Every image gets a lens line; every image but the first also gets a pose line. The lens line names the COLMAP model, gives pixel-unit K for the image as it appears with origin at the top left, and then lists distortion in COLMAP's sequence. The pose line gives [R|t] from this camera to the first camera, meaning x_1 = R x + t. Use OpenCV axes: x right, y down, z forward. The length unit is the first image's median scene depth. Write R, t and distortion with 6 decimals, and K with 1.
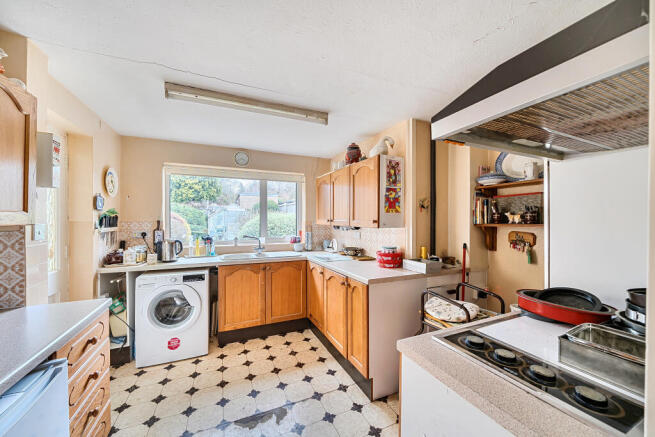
lens RADIAL K [[241.4, 0, 327.5], [0, 241.4, 219.3], [0, 0, 1]] dist [-0.000930, -0.000023]
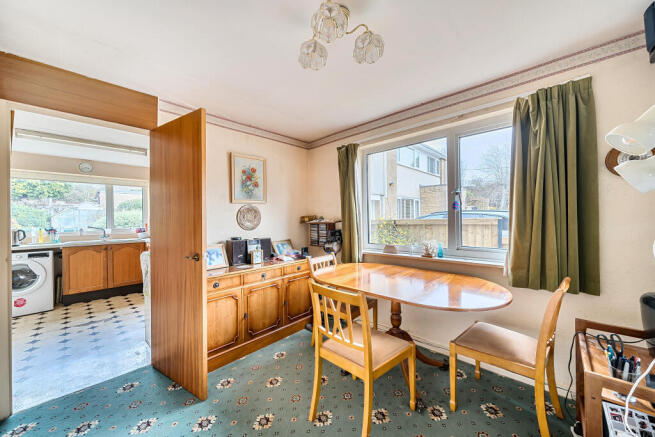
lens RADIAL K [[241.4, 0, 325.7], [0, 241.4, 218.3], [0, 0, 1]] dist [-0.000930, -0.000023]
pose [[0.924539, -0.014929, 0.380795, 0.396652], [0.015286, 0.999881, 0.002088, 0.042035], [-0.380781, 0.003891, 0.924657, -0.805717]]
